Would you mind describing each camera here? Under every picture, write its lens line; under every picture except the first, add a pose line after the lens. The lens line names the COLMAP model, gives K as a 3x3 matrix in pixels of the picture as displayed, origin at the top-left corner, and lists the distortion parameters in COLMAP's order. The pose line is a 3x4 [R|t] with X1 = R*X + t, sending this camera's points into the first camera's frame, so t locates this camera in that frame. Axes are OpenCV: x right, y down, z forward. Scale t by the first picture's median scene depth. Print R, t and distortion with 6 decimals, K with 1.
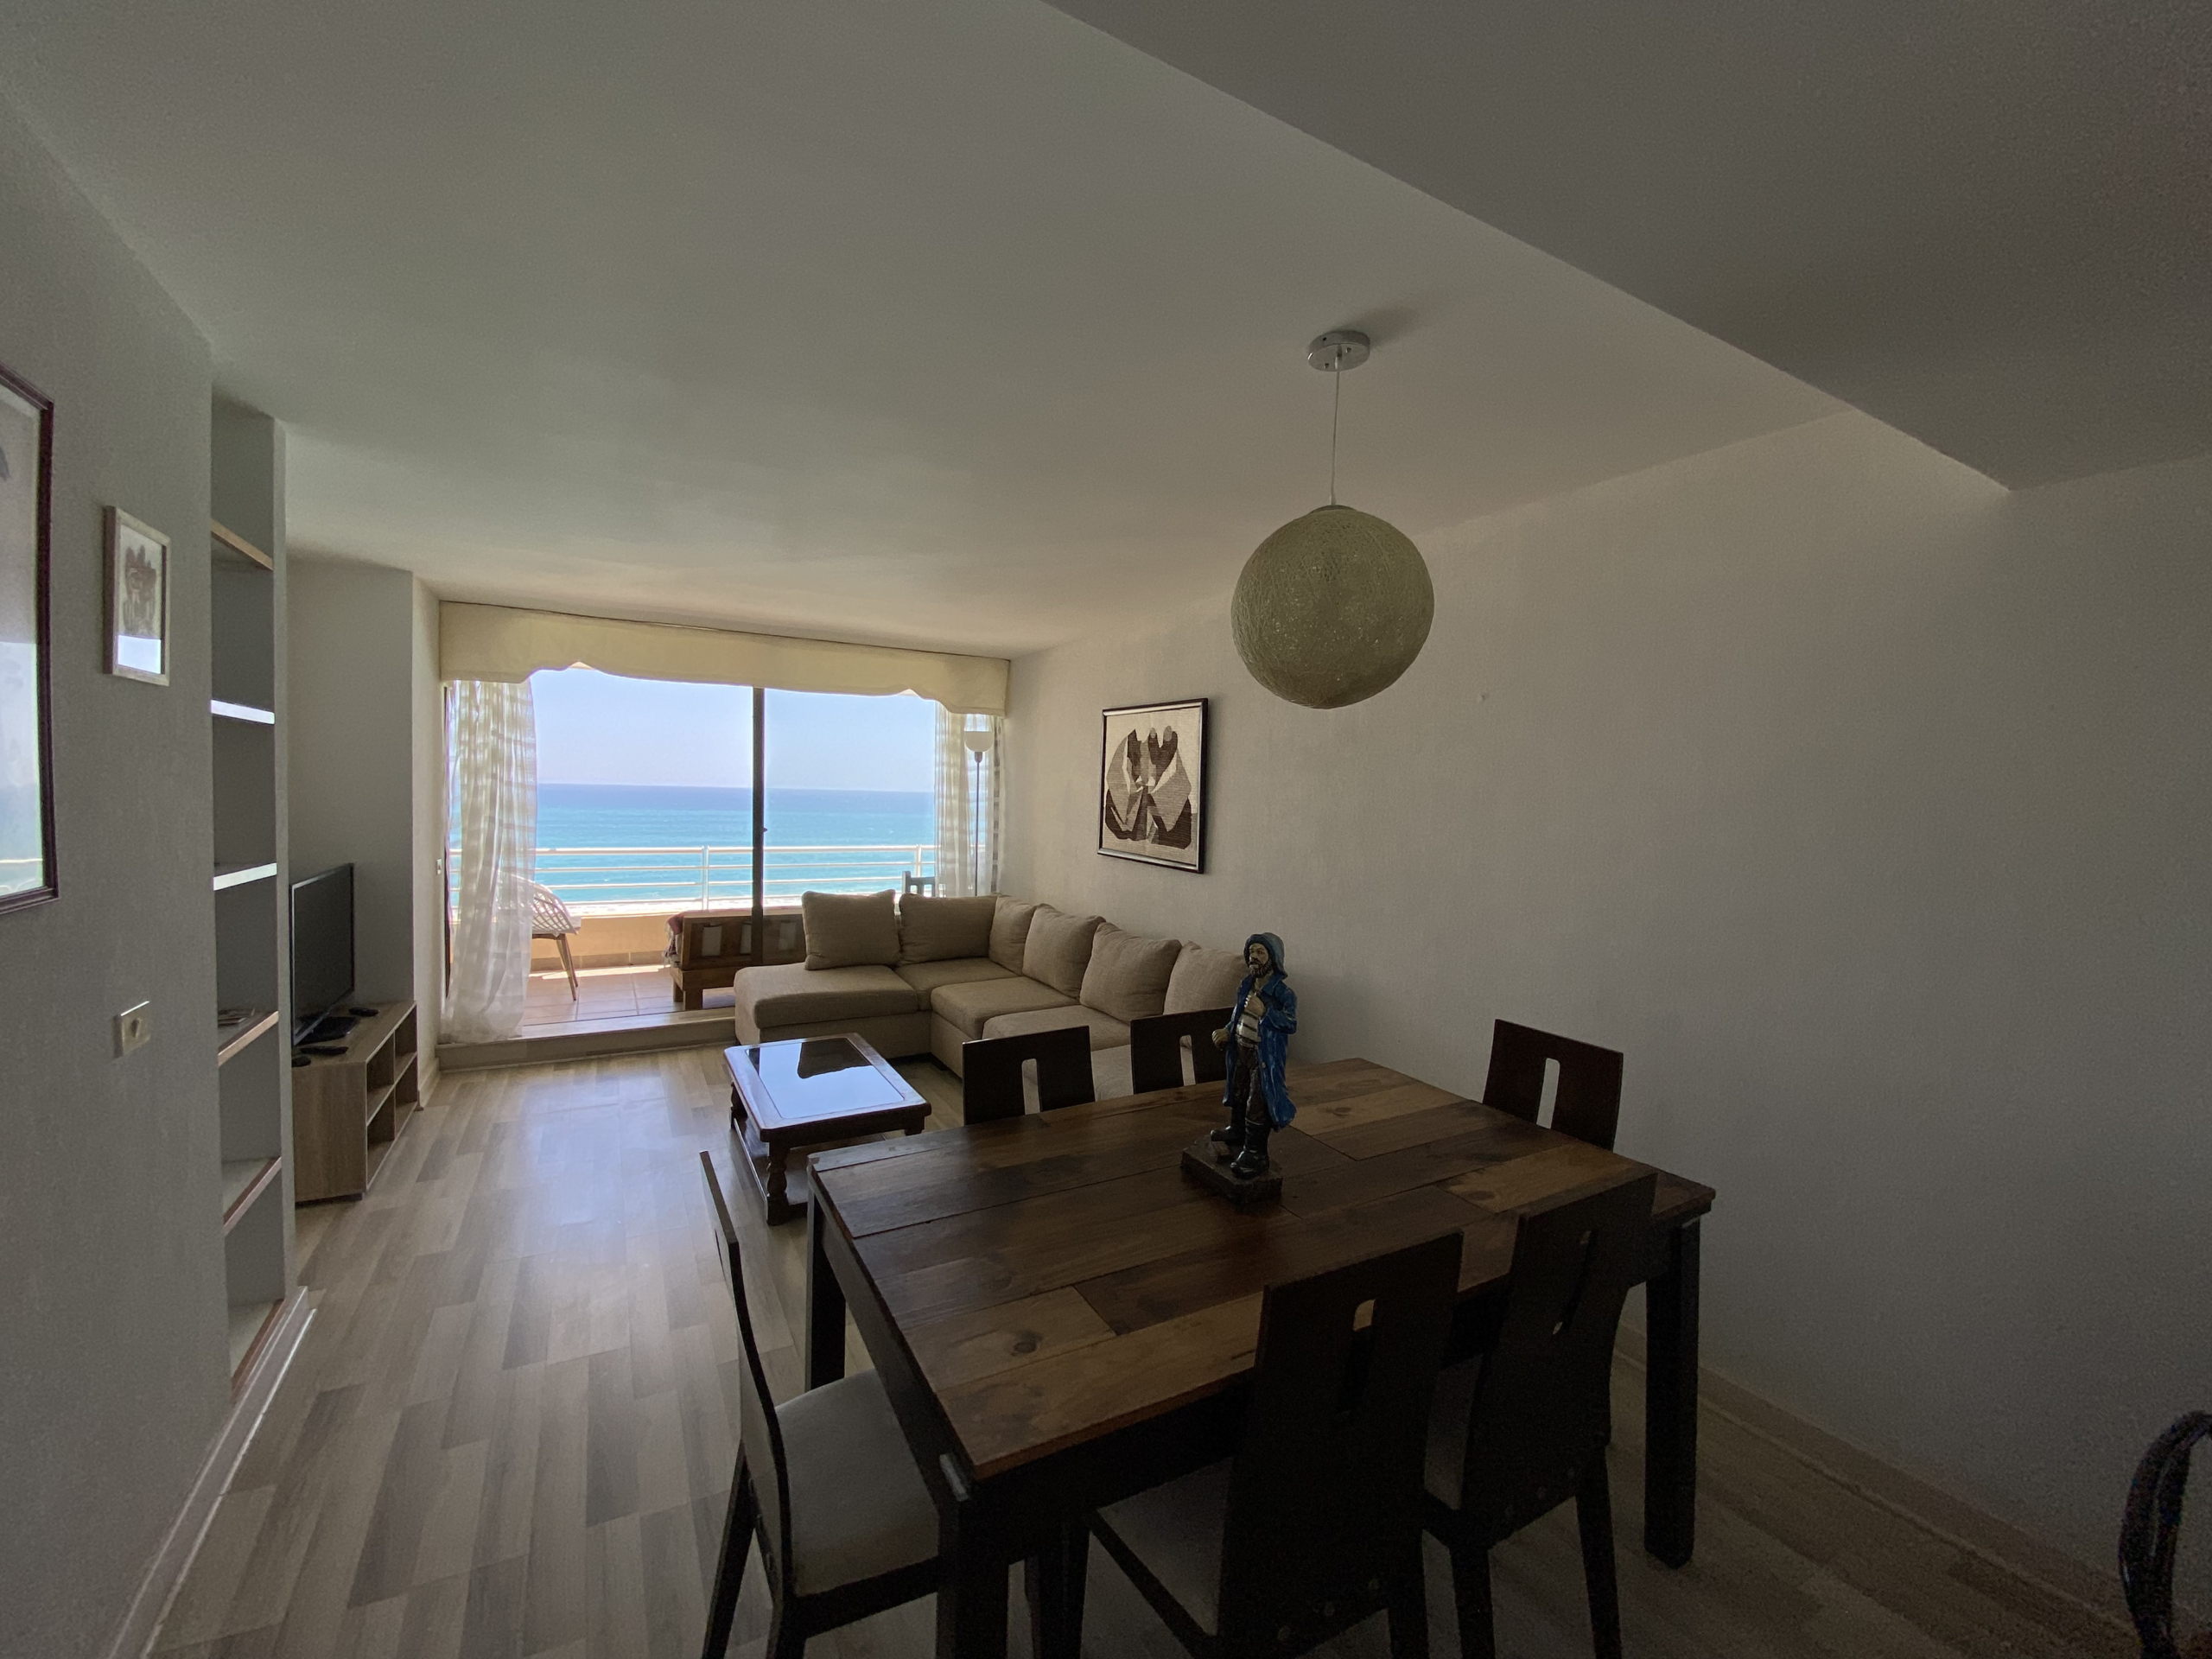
lens RADIAL K [[892.0, 0, 1108.6], [0, 892.0, 820.8], [0, 0, 1]] dist [0.006688, -0.013447]
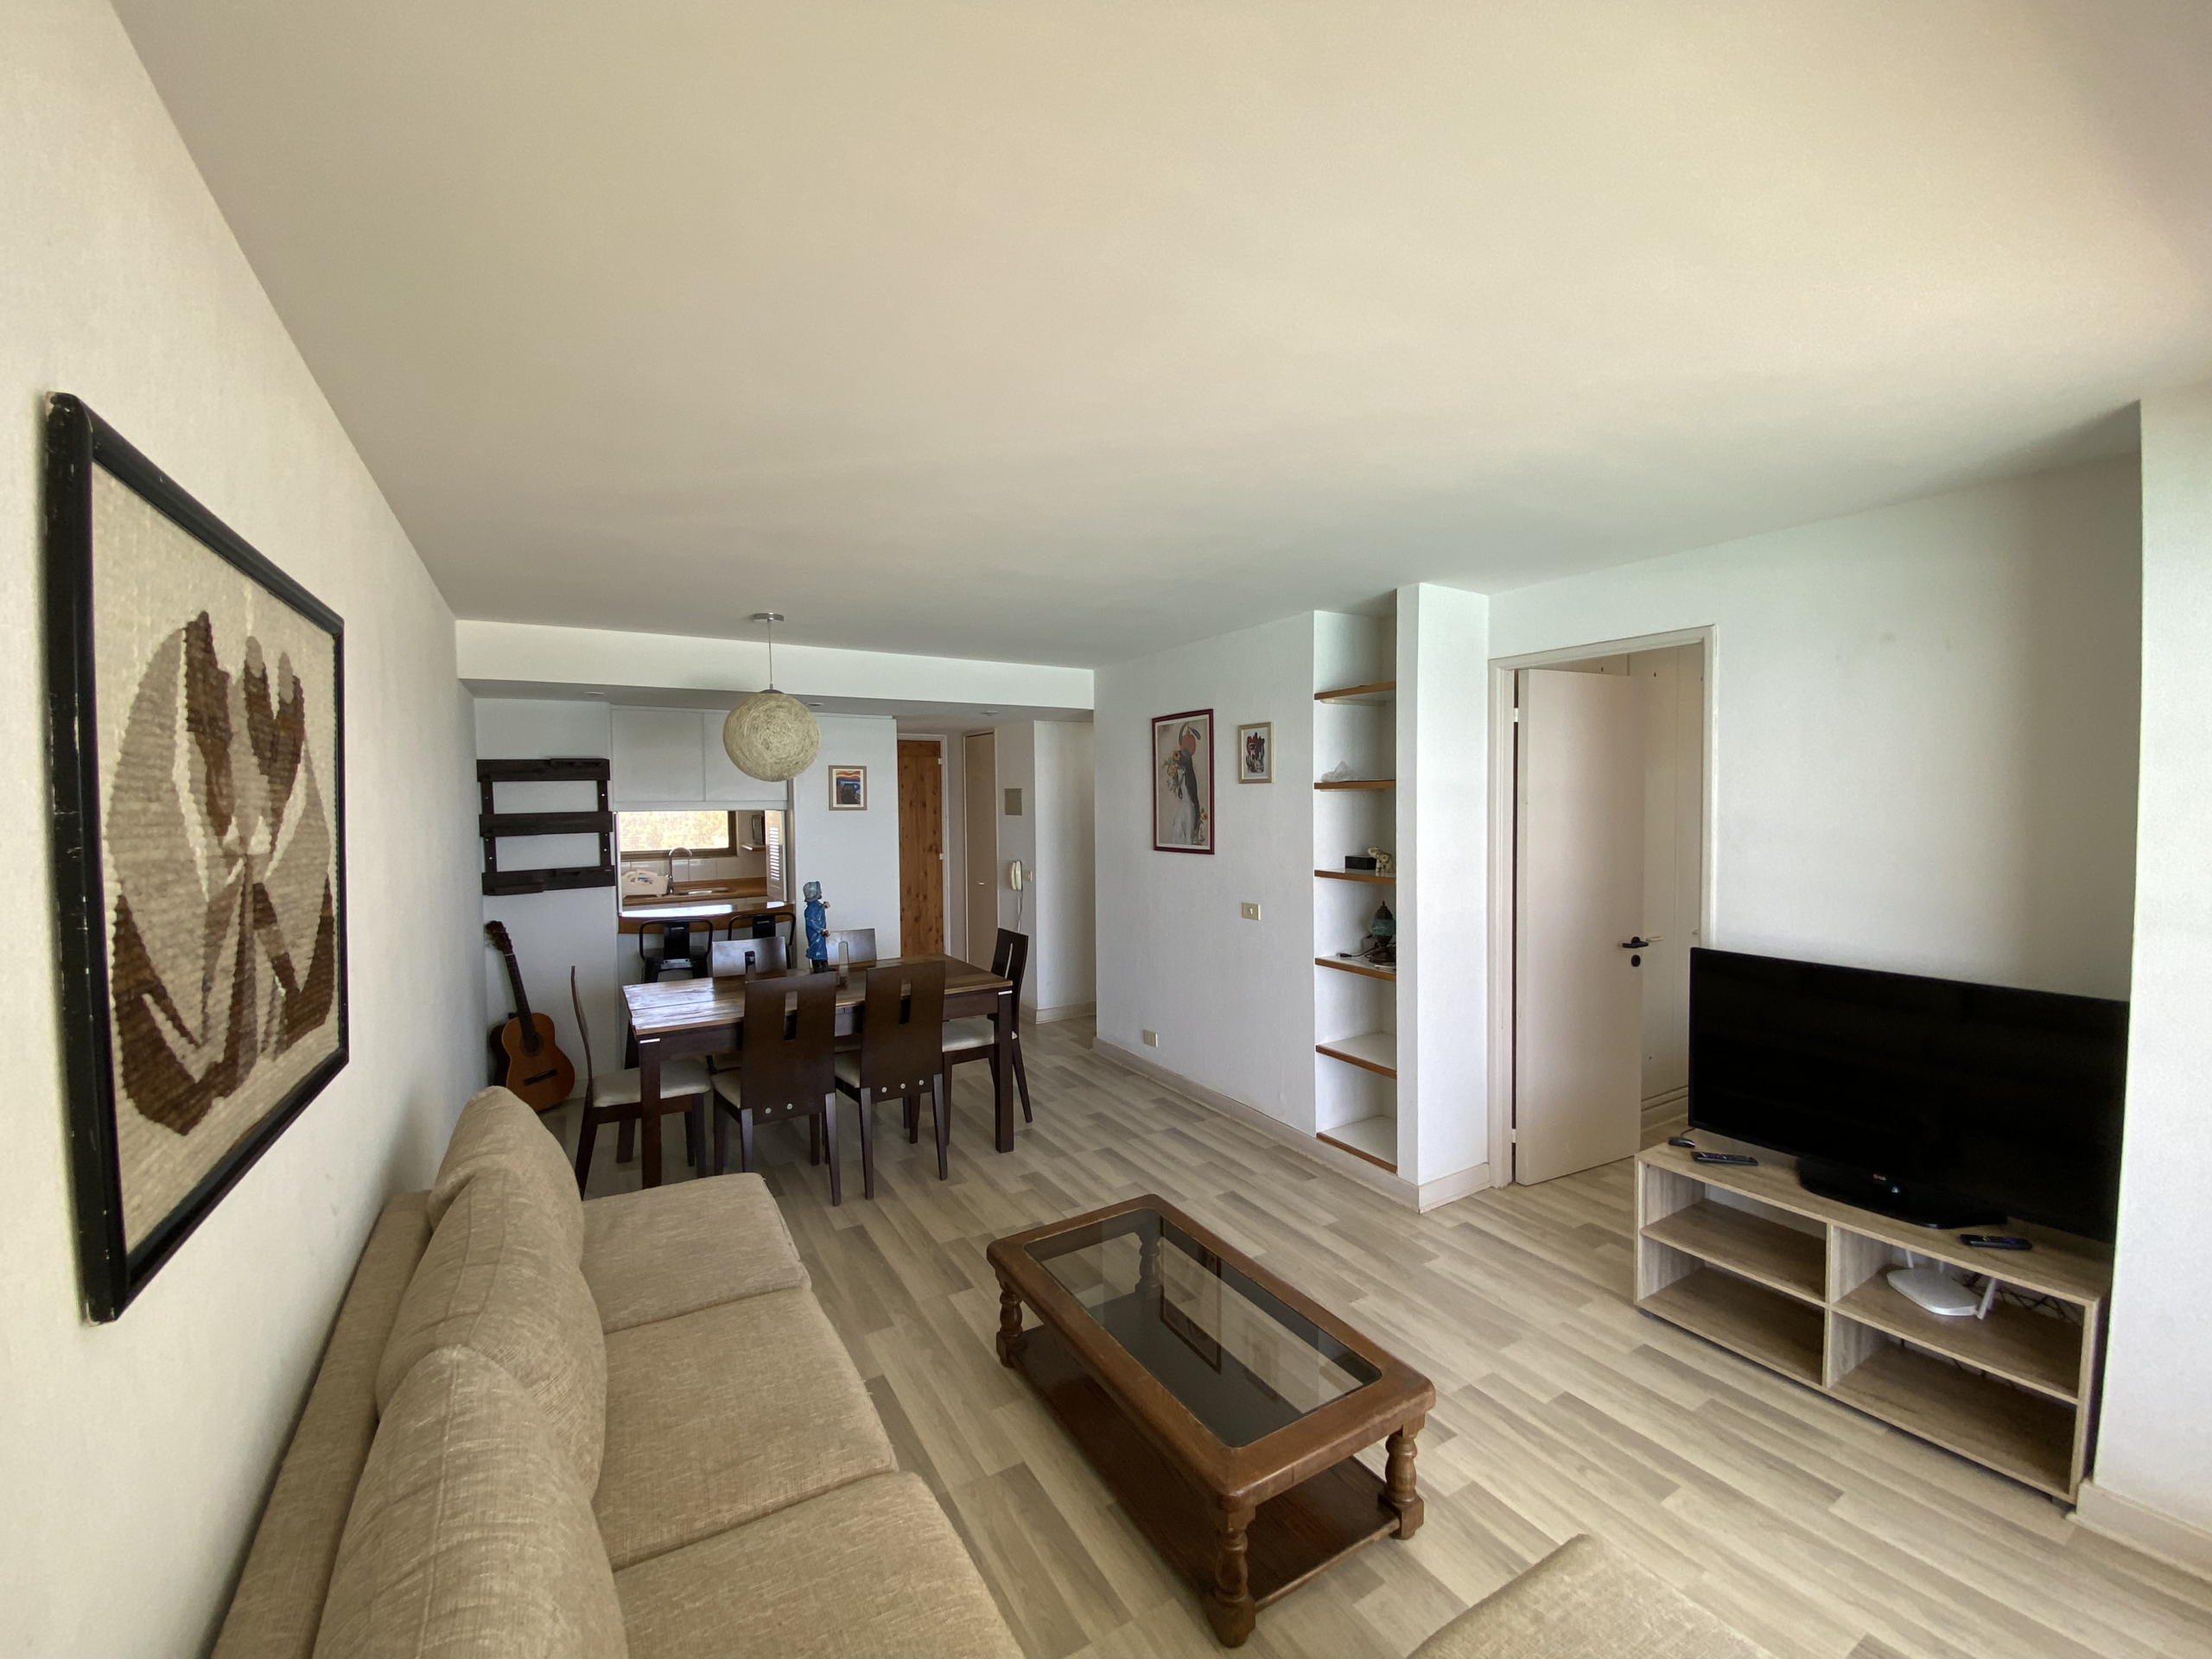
lens RADIAL K [[892.0, 0, 1119.2], [0, 892.0, 823.1], [0, 0, 1]] dist [0.006688, -0.013447]
pose [[-0.999259, -0.015012, -0.035447, -0.192257], [-0.017201, 0.997910, 0.062291, -0.064937], [0.034438, 0.062855, -0.997428, 1.196517]]
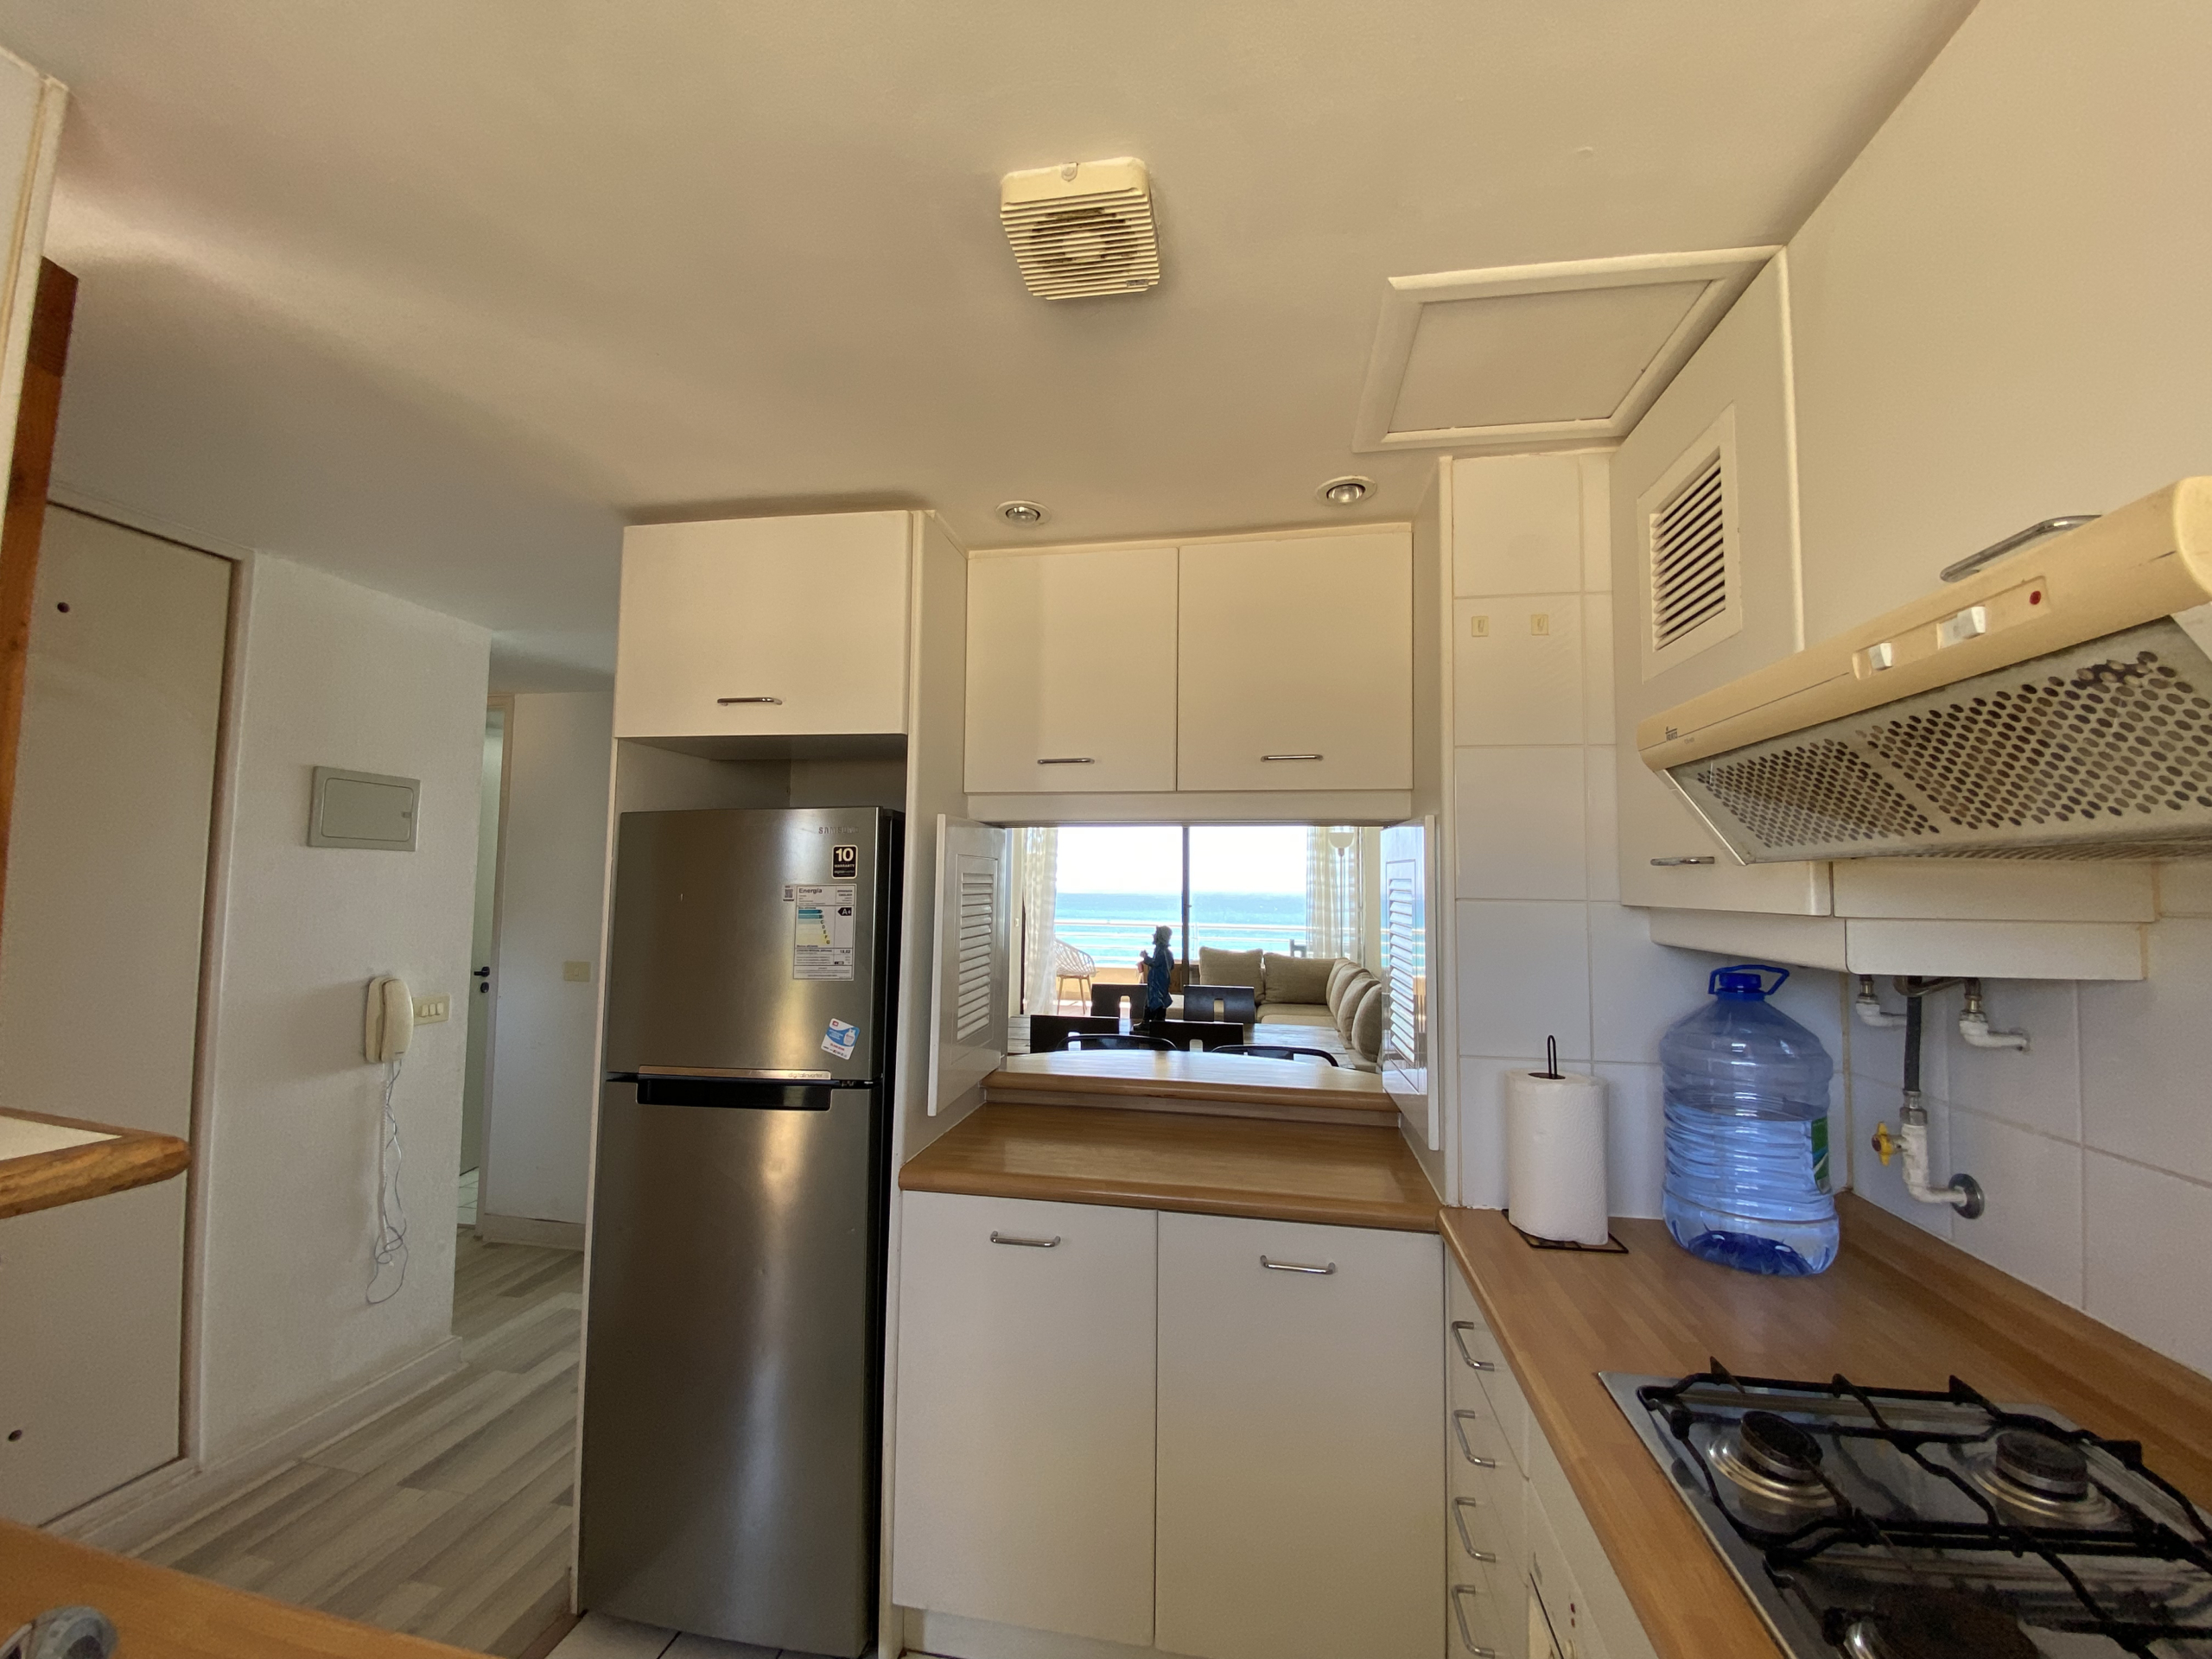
lens RADIAL K [[892.0, 0, 1140.4], [0, 892.0, 837.9], [0, 0, 1]] dist [0.006688, -0.013447]
pose [[0.793681, -0.045936, -0.606598, 0.513222], [-0.015677, 0.995269, -0.095882, 0.045496], [0.608133, 0.085610, 0.789206, -0.256402]]
